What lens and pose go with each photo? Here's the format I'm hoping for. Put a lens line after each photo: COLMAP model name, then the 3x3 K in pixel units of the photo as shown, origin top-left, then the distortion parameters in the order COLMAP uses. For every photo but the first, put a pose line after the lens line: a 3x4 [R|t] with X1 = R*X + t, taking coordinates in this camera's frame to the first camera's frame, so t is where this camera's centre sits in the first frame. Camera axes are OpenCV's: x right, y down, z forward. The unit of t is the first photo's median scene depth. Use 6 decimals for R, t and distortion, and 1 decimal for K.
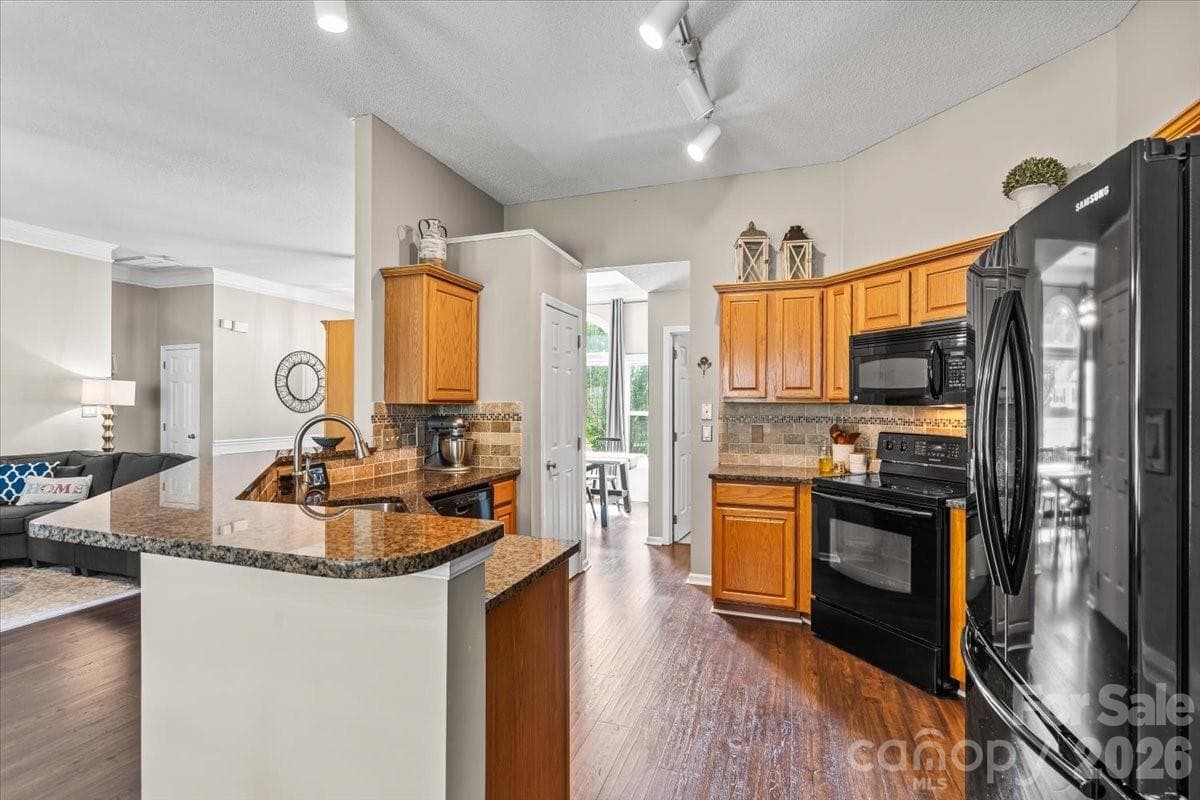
lens RADIAL K [[548.1, 0, 594.8], [0, 548.1, 404.3], [0, 0, 1]] dist [-0.000011, 0.000087]
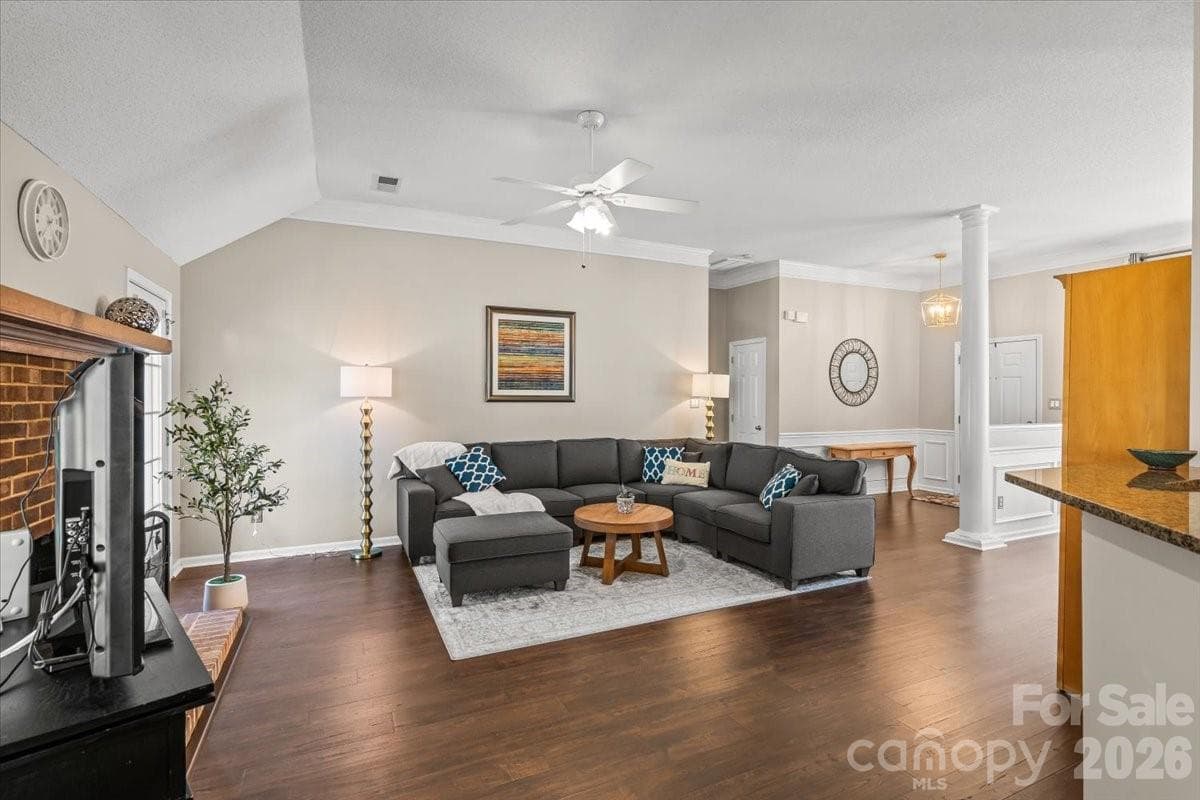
lens RADIAL K [[548.1, 0, 594.8], [0, 548.1, 404.3], [0, 0, 1]] dist [-0.000011, 0.000087]
pose [[0.707210, 0.011681, -0.706907, -0.283066], [-0.001256, 0.999883, 0.015266, -0.001315], [0.707003, -0.009908, 0.707142, 0.066773]]
